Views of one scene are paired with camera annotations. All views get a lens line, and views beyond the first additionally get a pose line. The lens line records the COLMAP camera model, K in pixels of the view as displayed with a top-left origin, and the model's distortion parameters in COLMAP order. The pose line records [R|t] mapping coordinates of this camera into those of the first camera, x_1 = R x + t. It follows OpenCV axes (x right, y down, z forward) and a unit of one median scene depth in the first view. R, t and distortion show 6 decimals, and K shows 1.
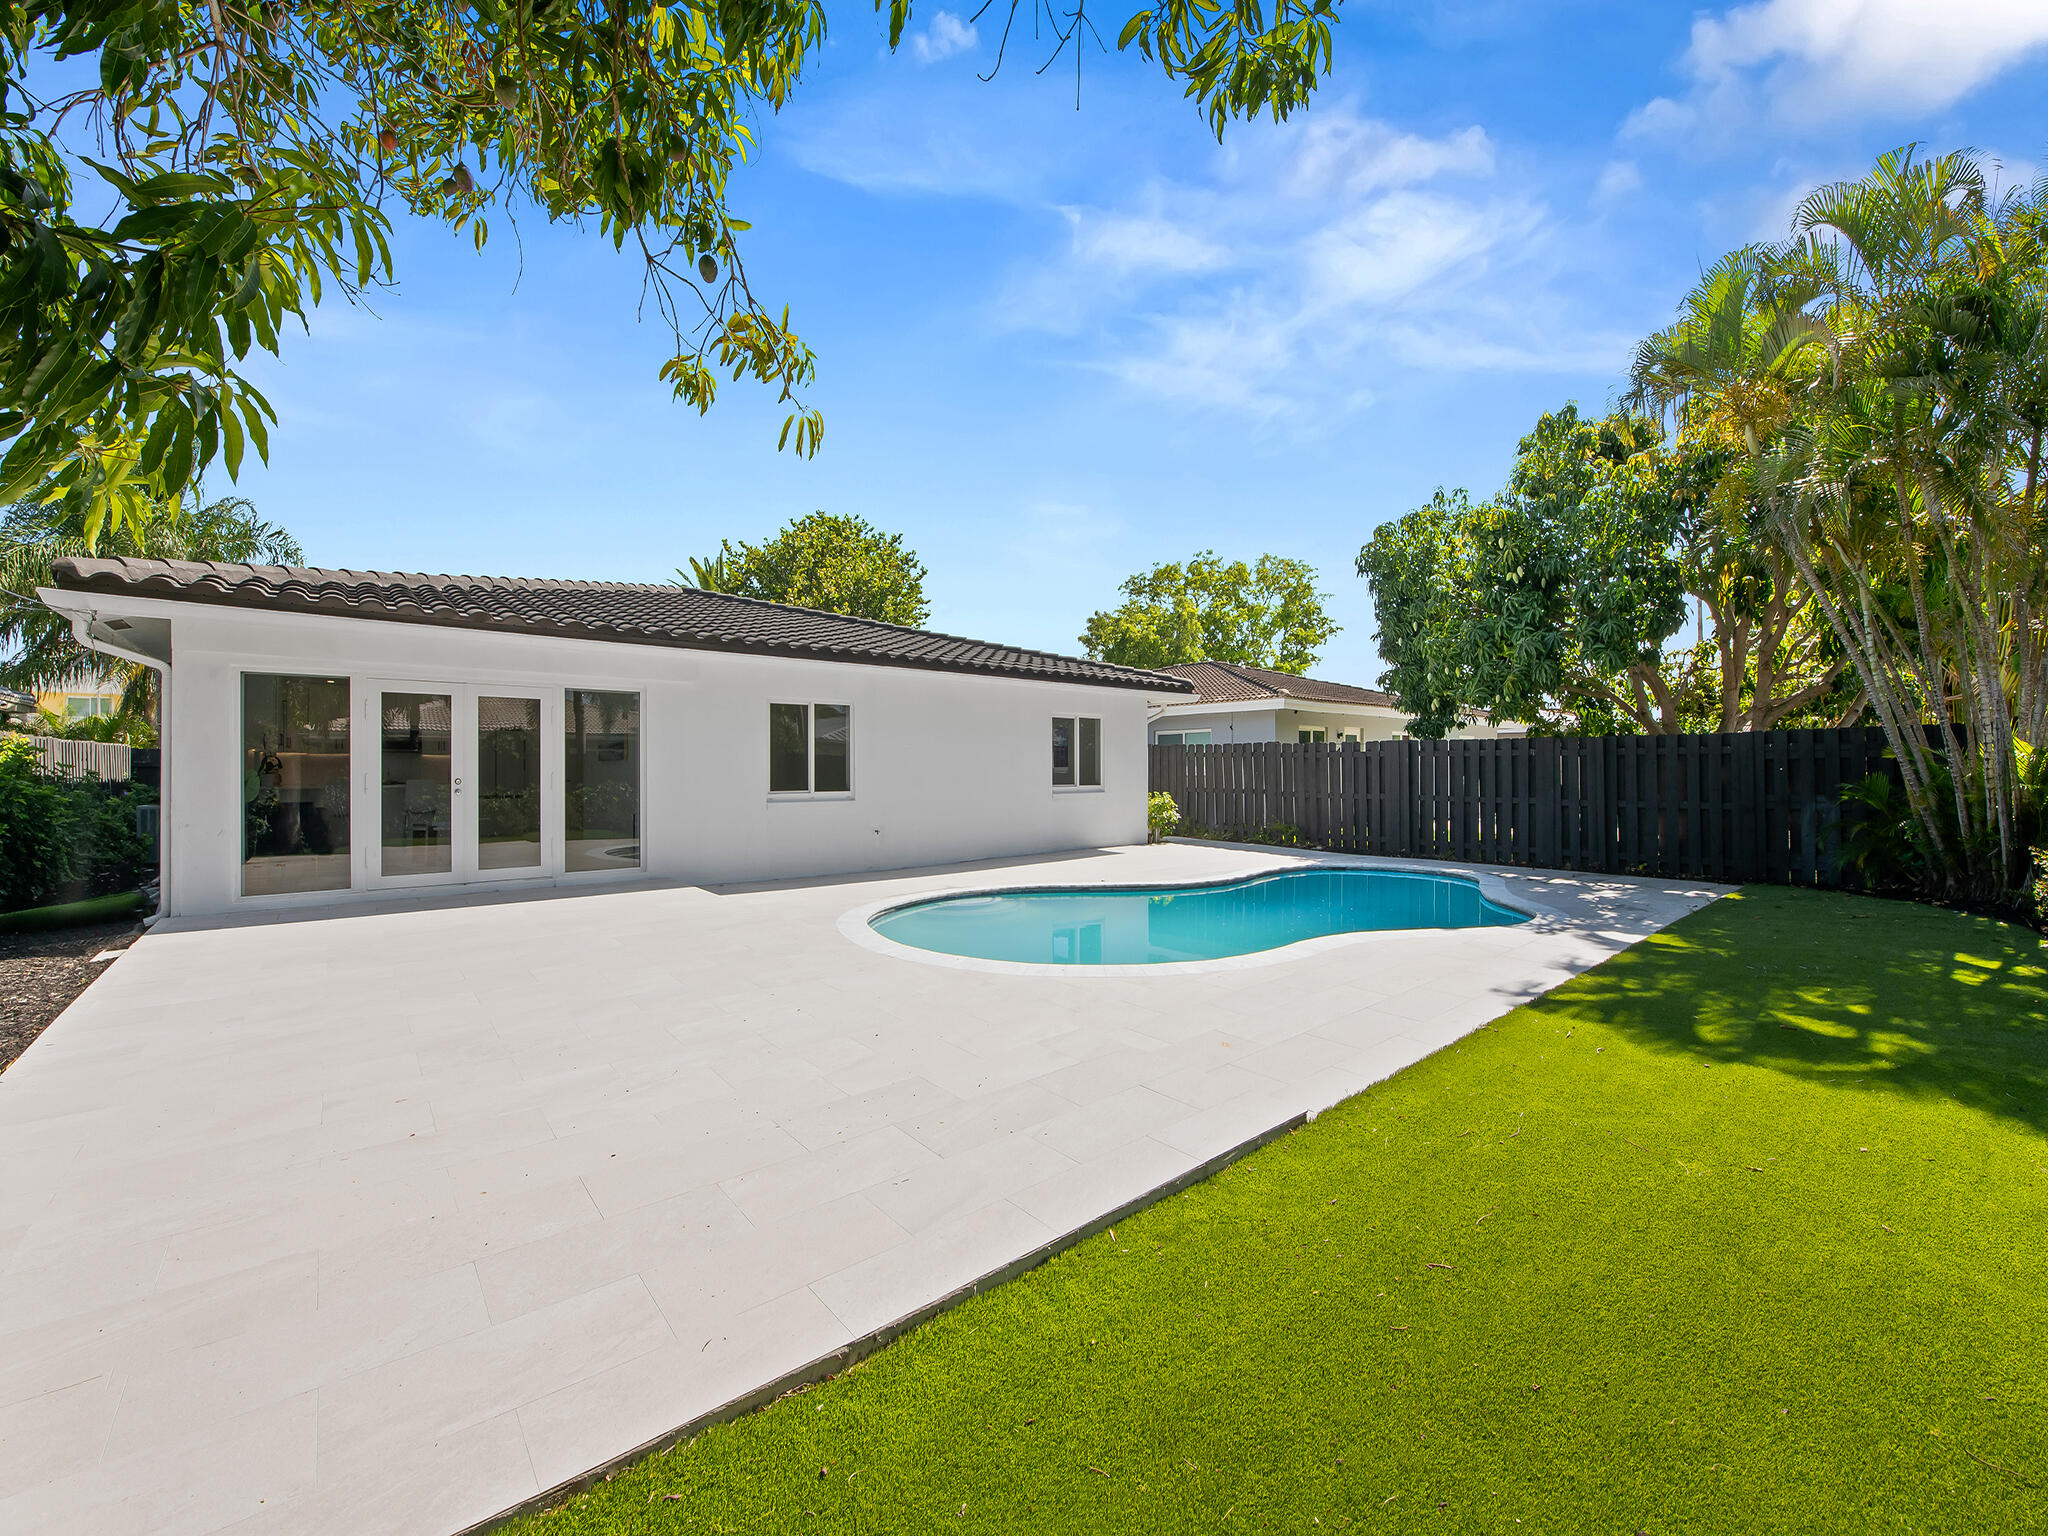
lens RADIAL K [[820.9, 0, 1023.2], [0, 820.9, 765.7], [0, 0, 1]] dist [-0.004276, -0.001489]
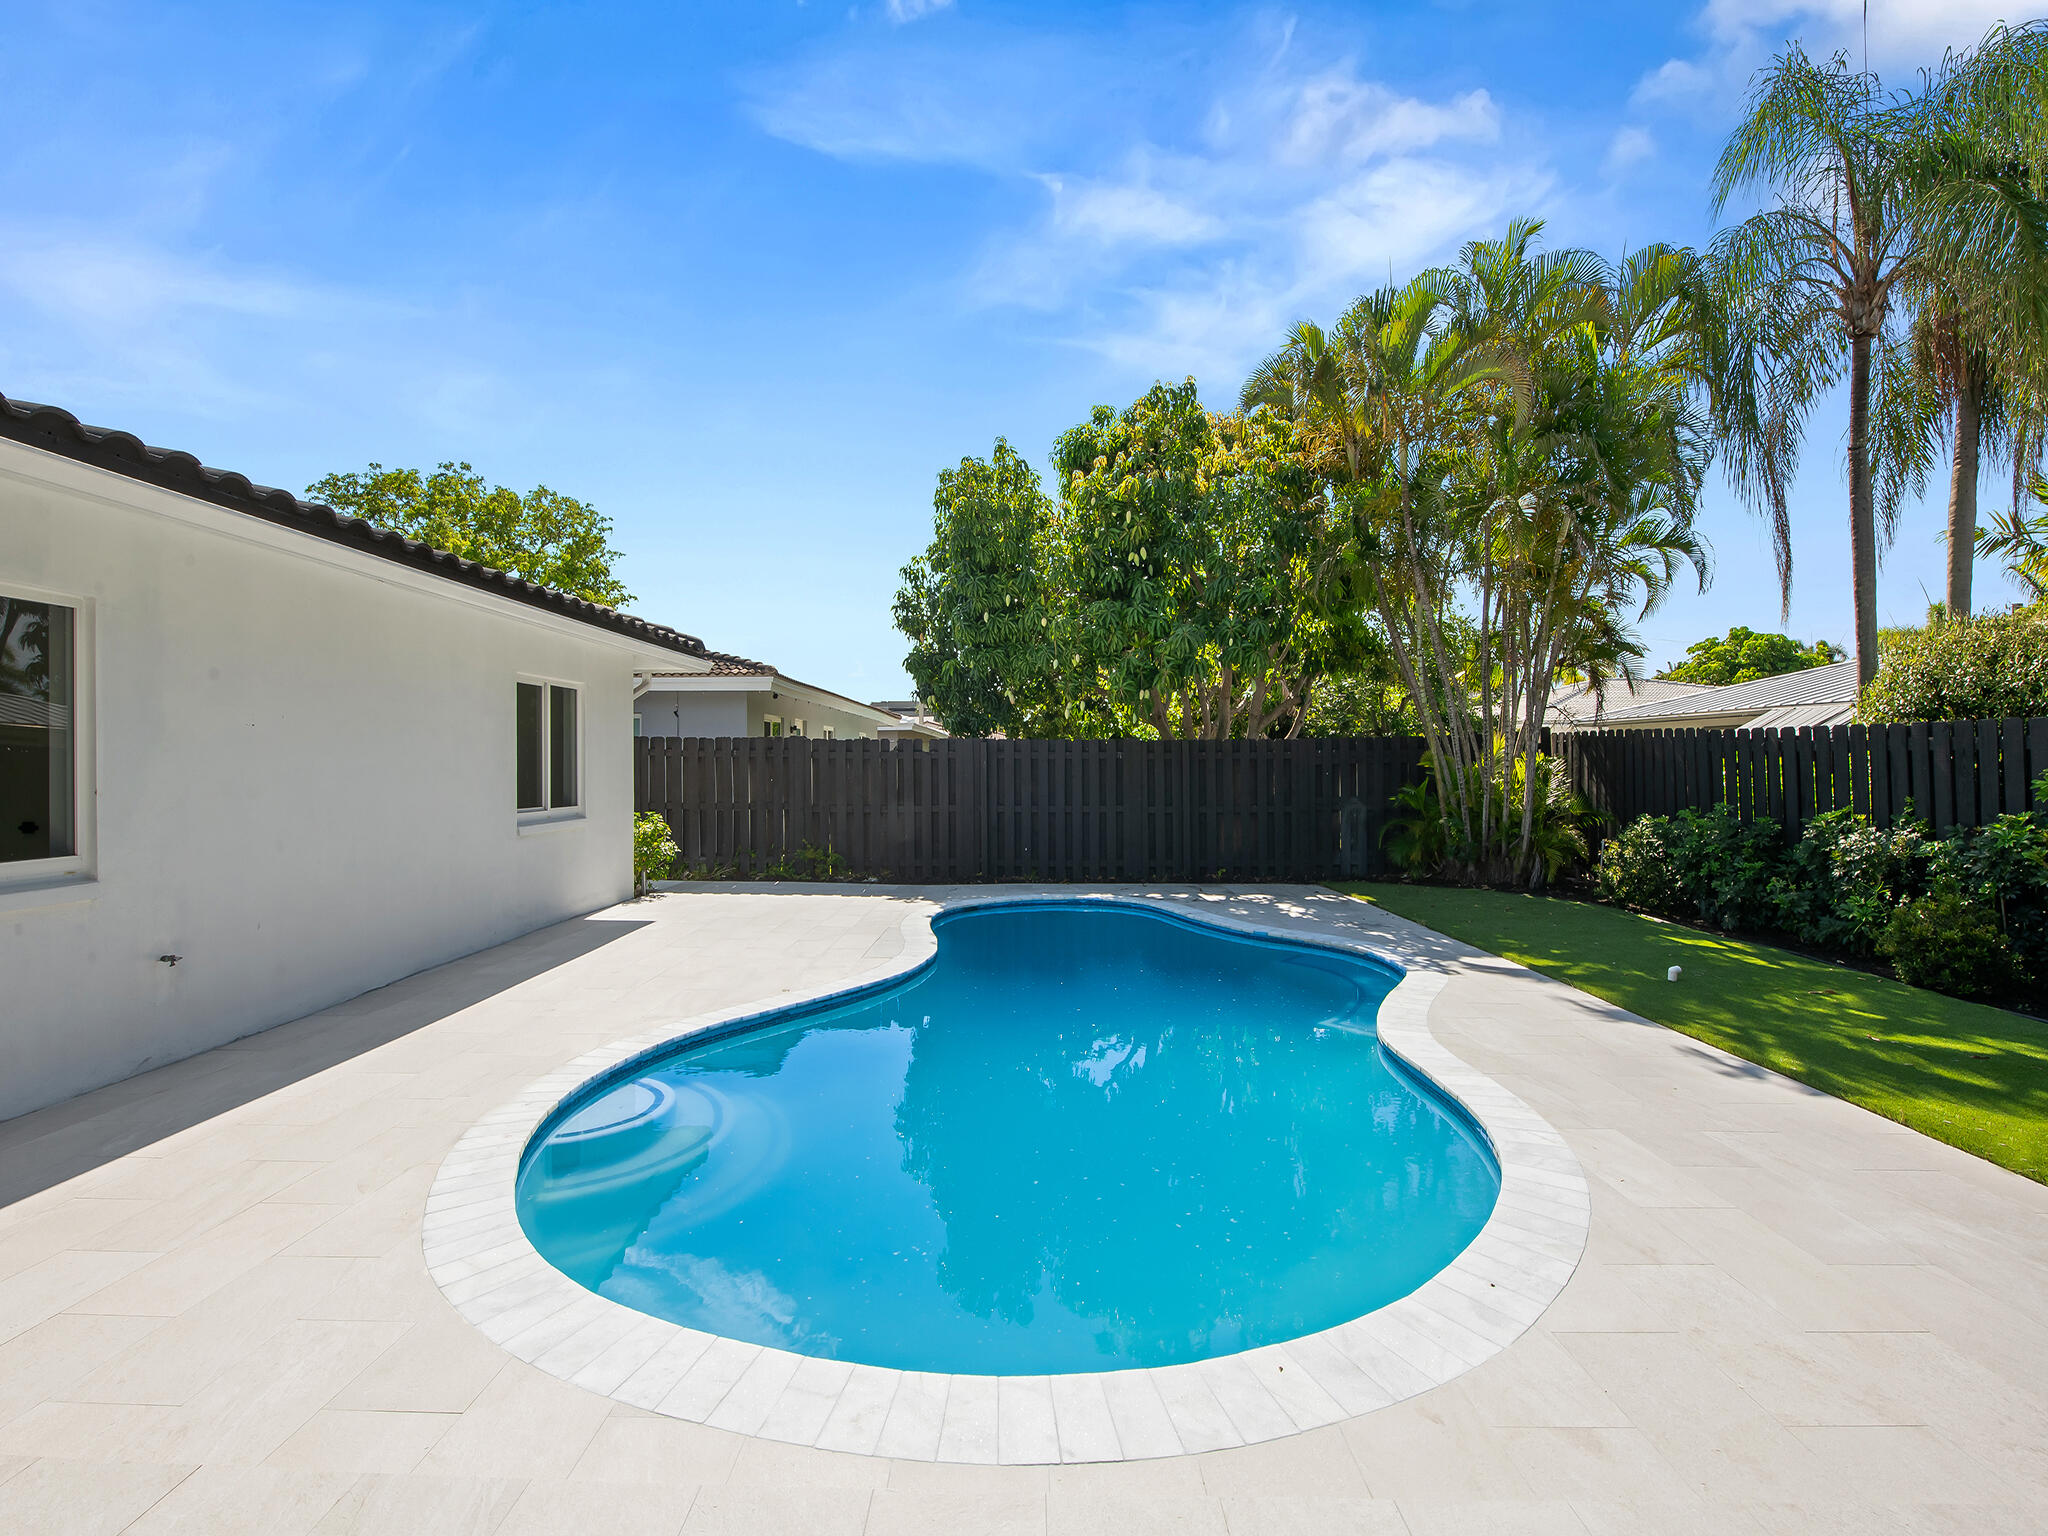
lens RADIAL K [[923.0, 0, 1030.2], [0, 923.0, 762.8], [0, 0, 1]] dist [-0.011577, -0.002901]
pose [[0.658623, 0.000965, 0.752472, -0.184963], [-0.002031, 0.999998, 0.000495, -0.007533], [-0.752470, -0.001855, 0.658624, 0.349413]]
